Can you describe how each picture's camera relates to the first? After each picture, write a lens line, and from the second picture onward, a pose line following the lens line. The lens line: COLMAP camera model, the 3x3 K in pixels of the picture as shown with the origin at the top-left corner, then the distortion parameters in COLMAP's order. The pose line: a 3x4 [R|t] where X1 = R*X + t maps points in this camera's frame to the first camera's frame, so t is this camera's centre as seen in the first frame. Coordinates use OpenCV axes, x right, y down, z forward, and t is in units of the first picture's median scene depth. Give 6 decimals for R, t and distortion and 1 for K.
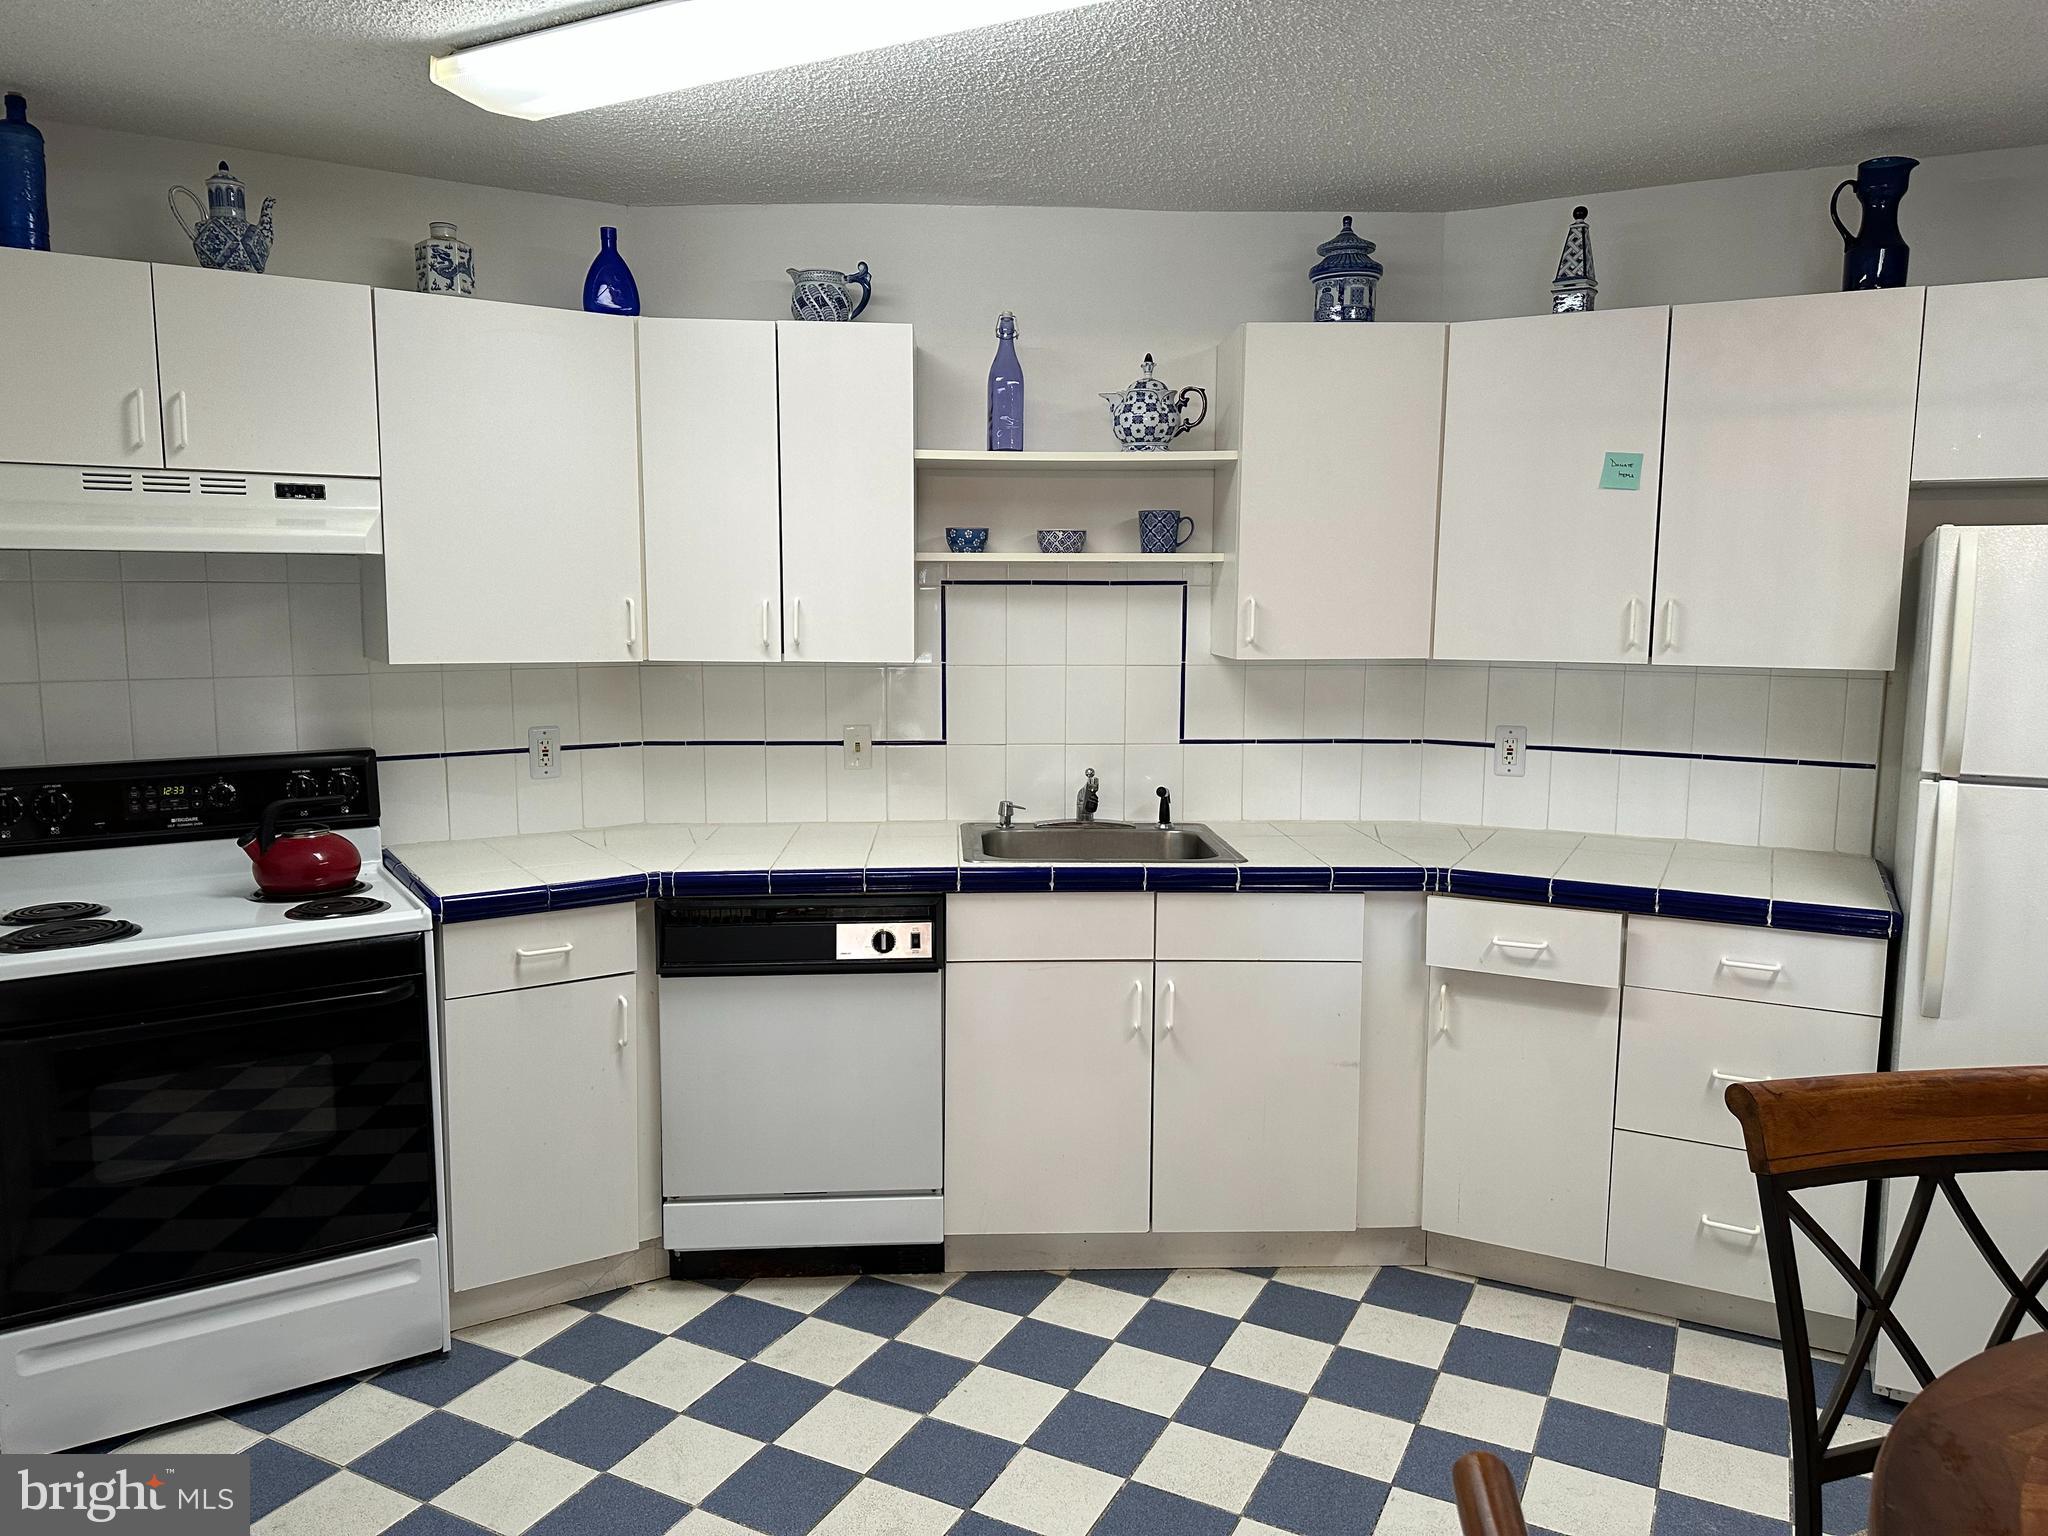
lens RADIAL K [[1444.2, 0, 1002.6], [0, 1444.2, 761.0], [0, 0, 1]] dist [0.120987, -0.121129]
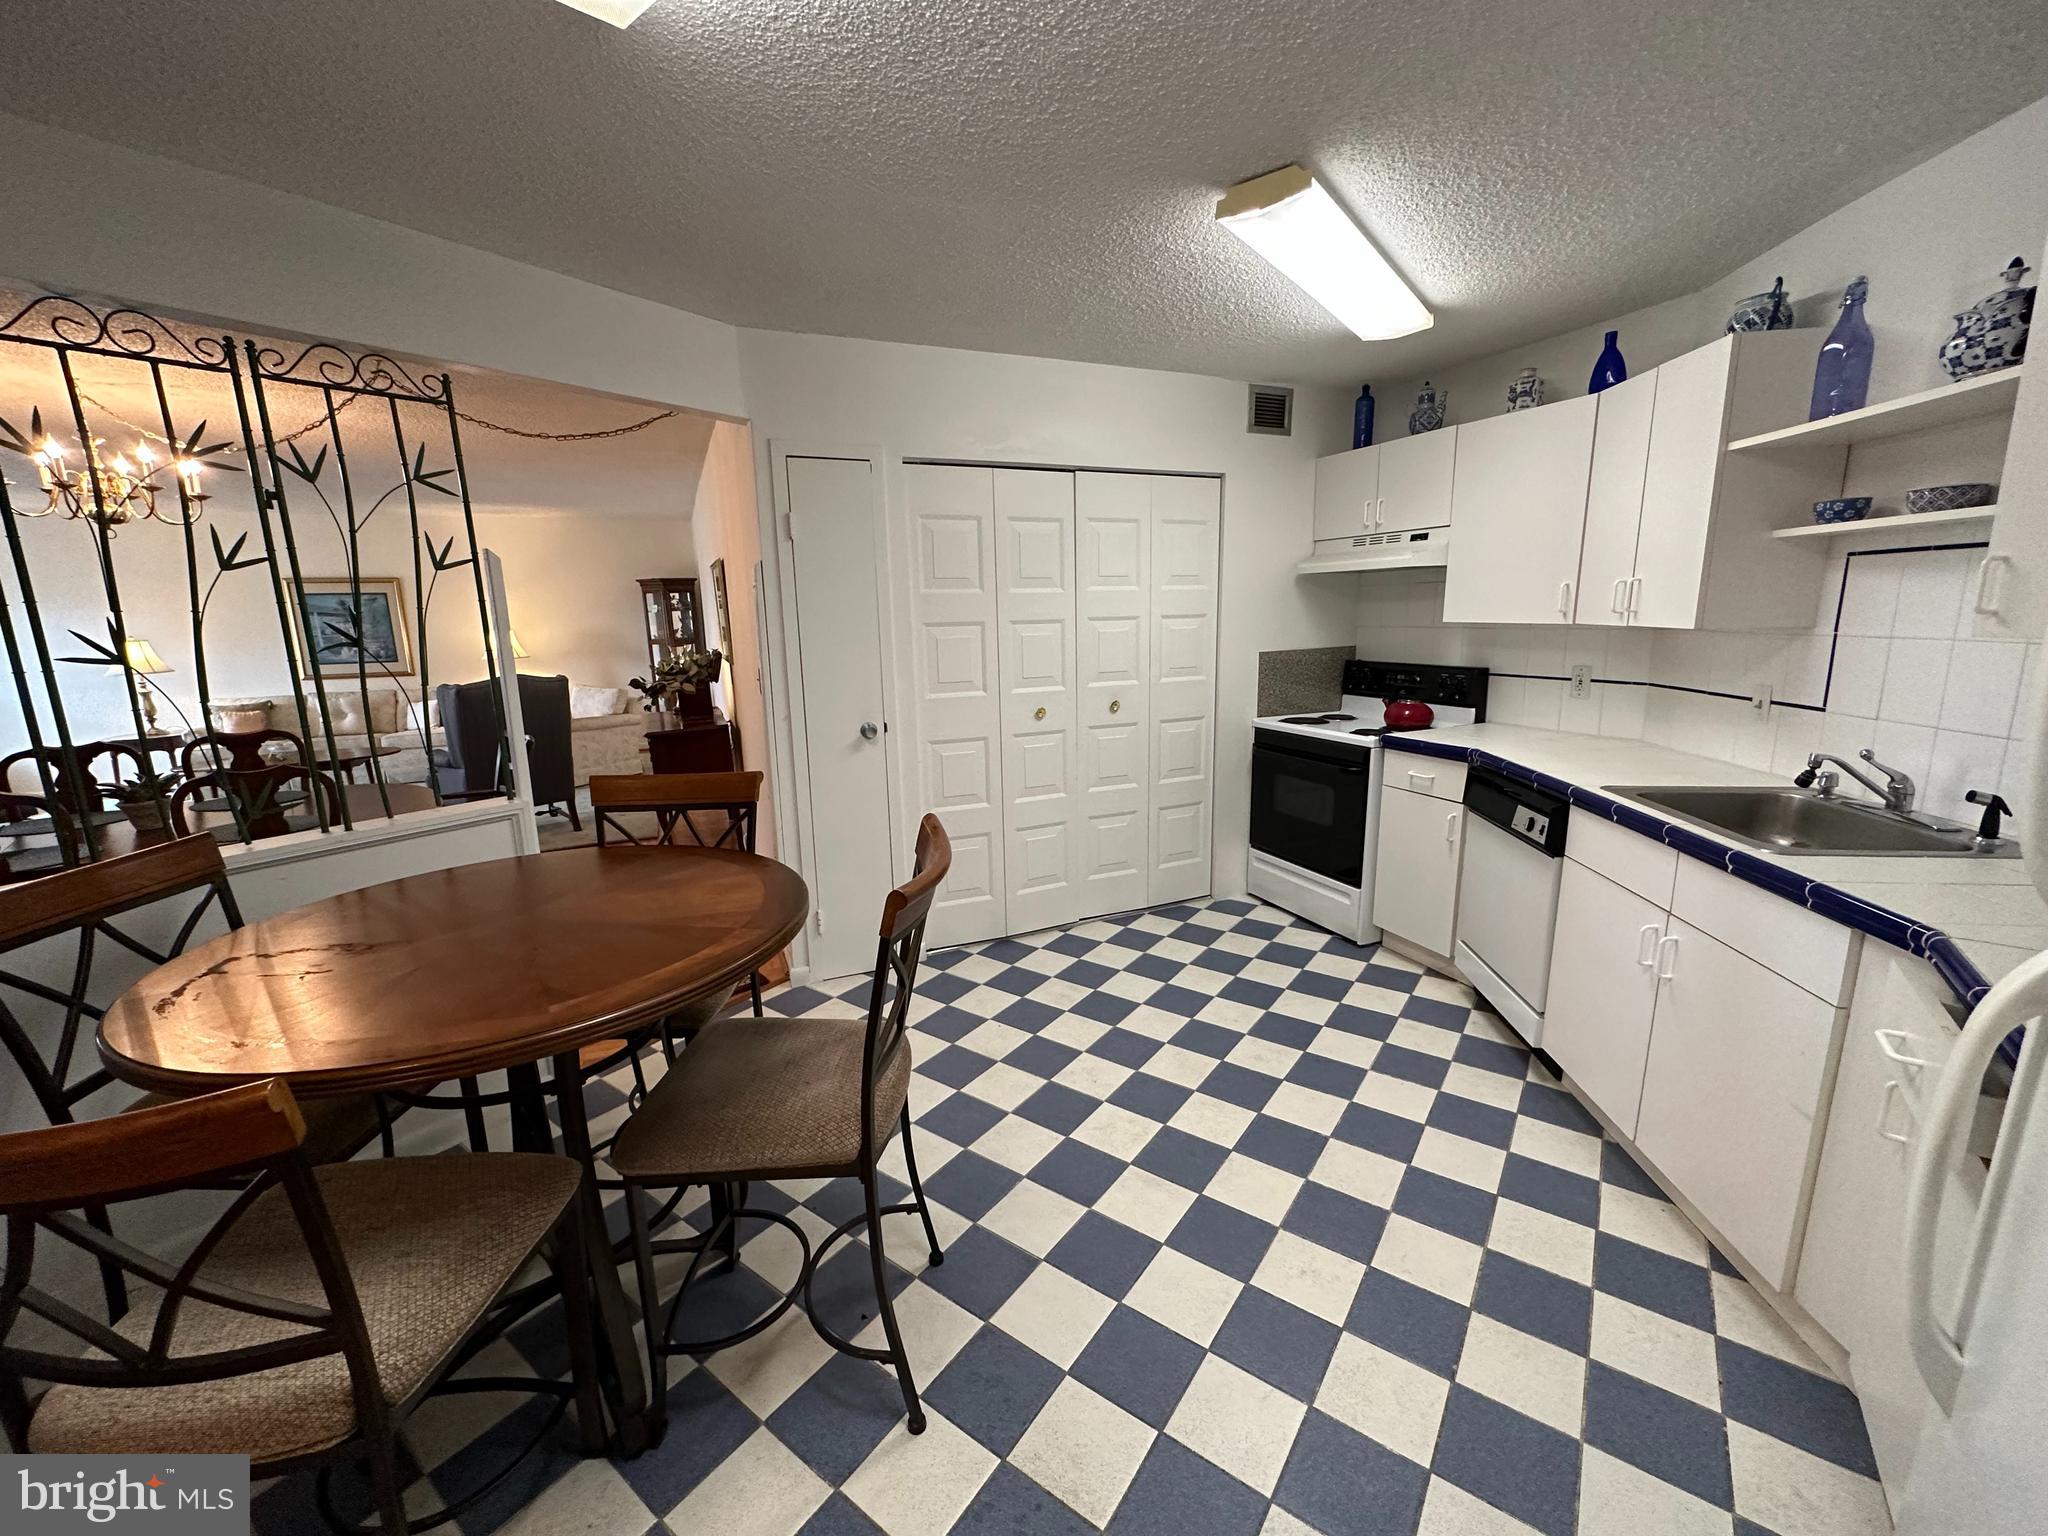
lens RADIAL K [[816.2, 0, 1023.1], [0, 816.2, 770.7], [0, 0, 1]] dist [-0.000661, 0.000127]
pose [[-0.149312, 0.192989, -0.969774, 0.763215], [-0.094407, 0.973505, 0.208267, -0.045784], [0.984273, 0.122650, -0.127137, 0.608584]]
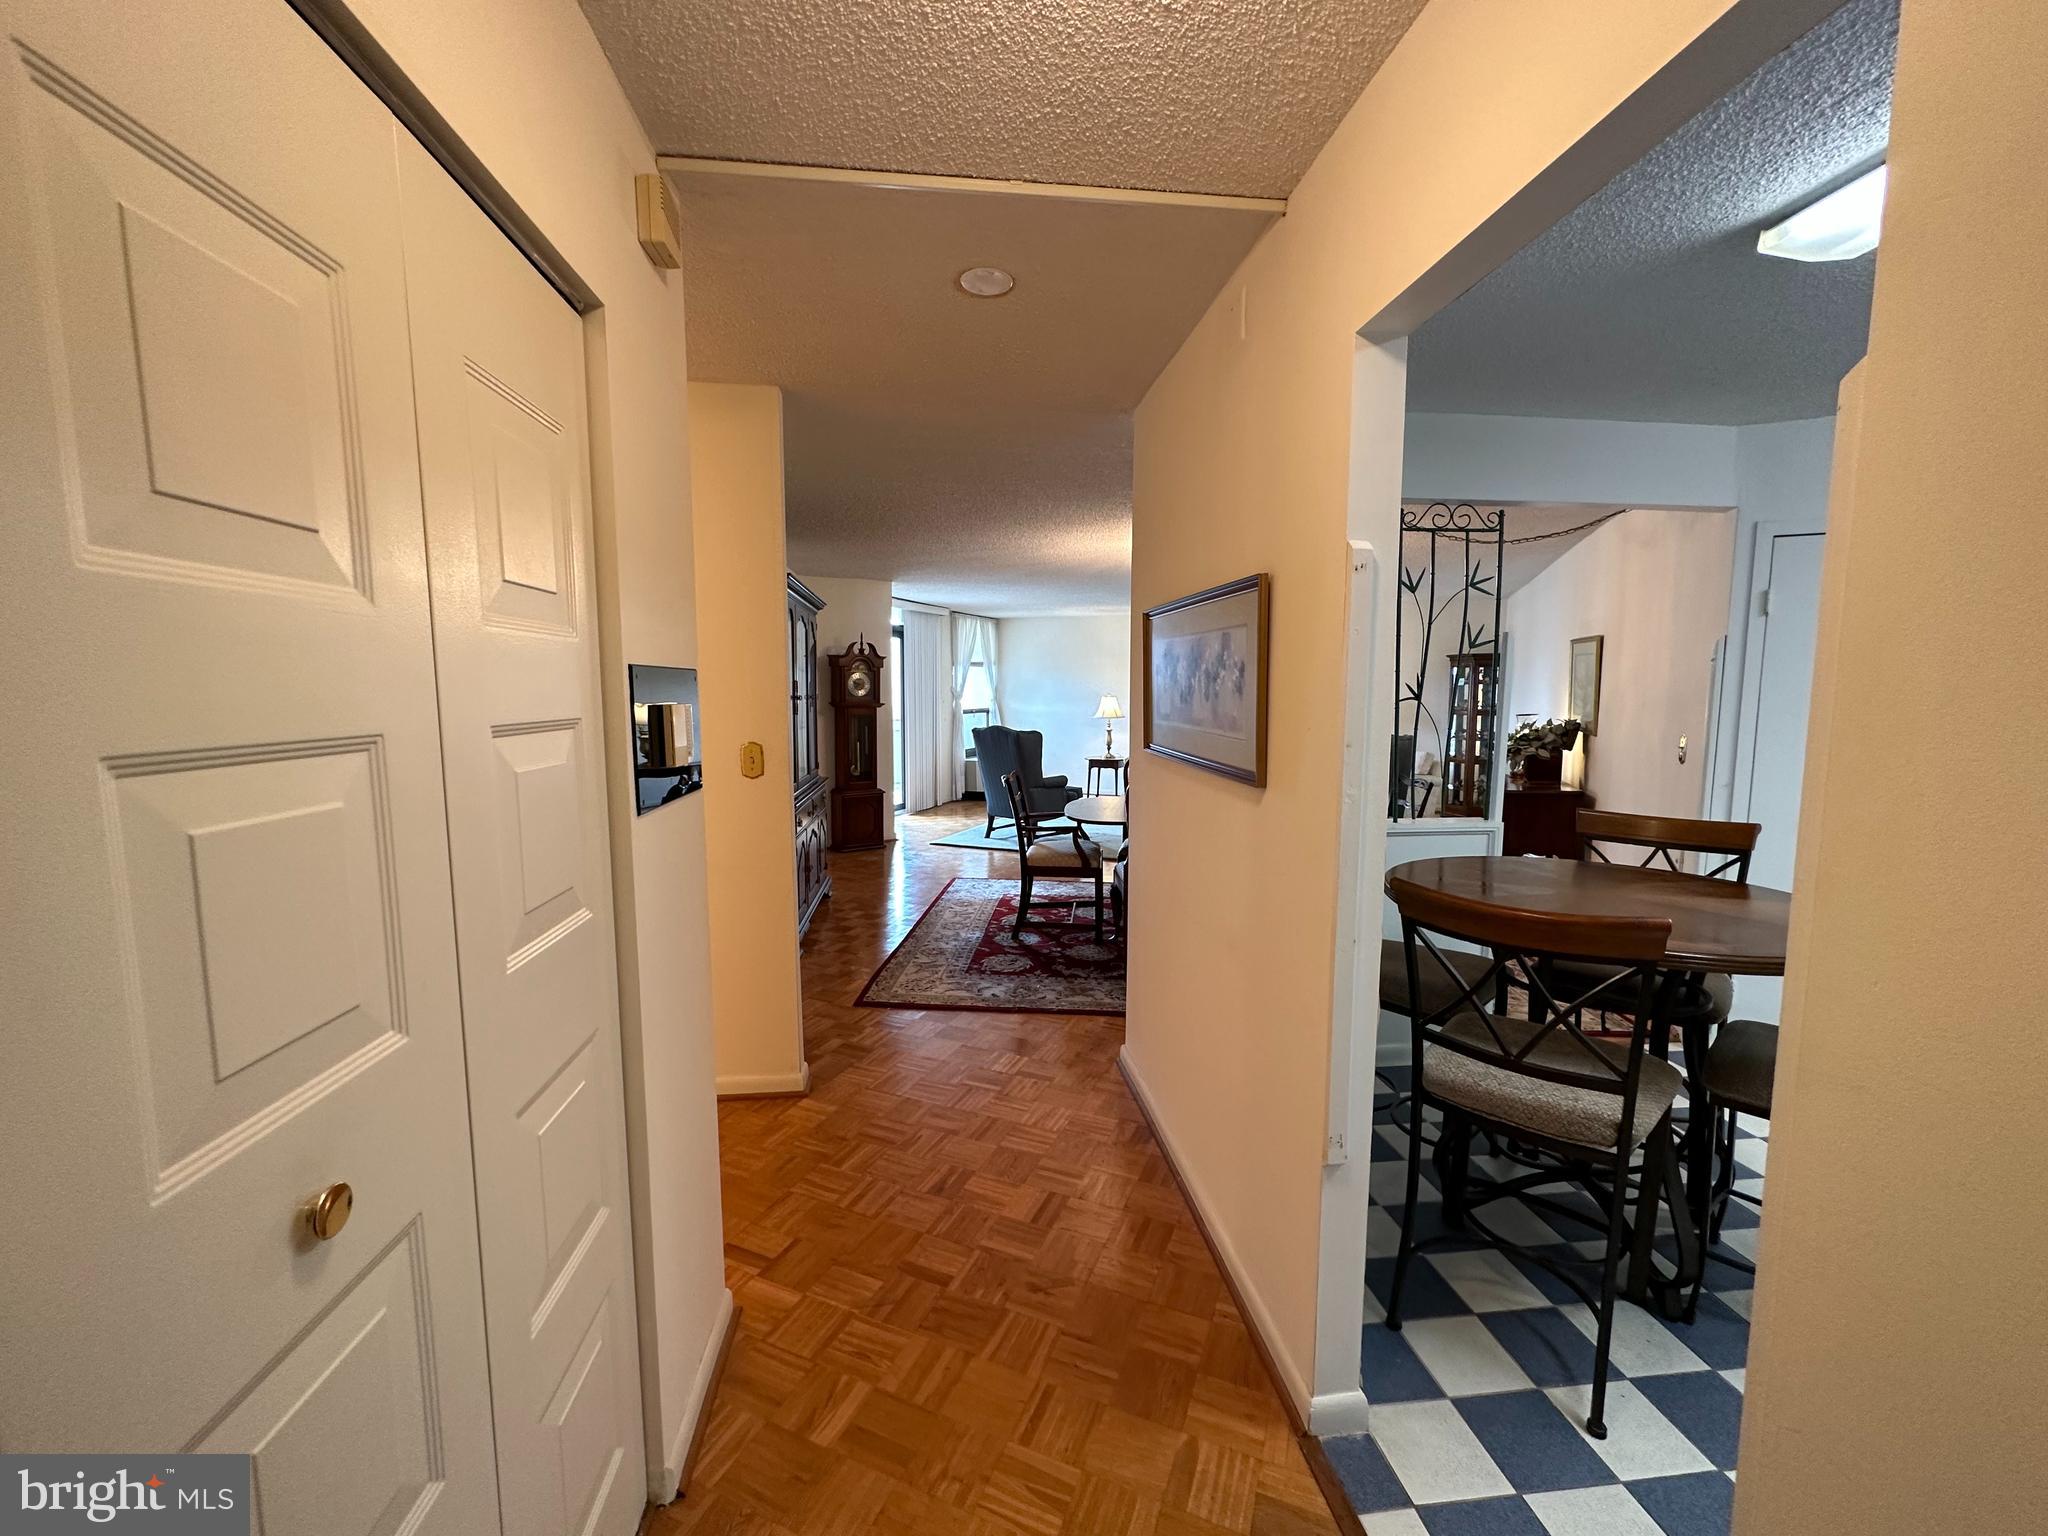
lens RADIAL K [[812.9, 0, 1024.3], [0, 812.9, 769.9], [0, 0, 1]] dist [0.000468, 0.000308]
pose [[-0.825701, 0.050546, -0.561839, 1.135826], [-0.069944, 0.979118, 0.190879, -0.025124], [0.559755, 0.196906, -0.804924, 0.512168]]
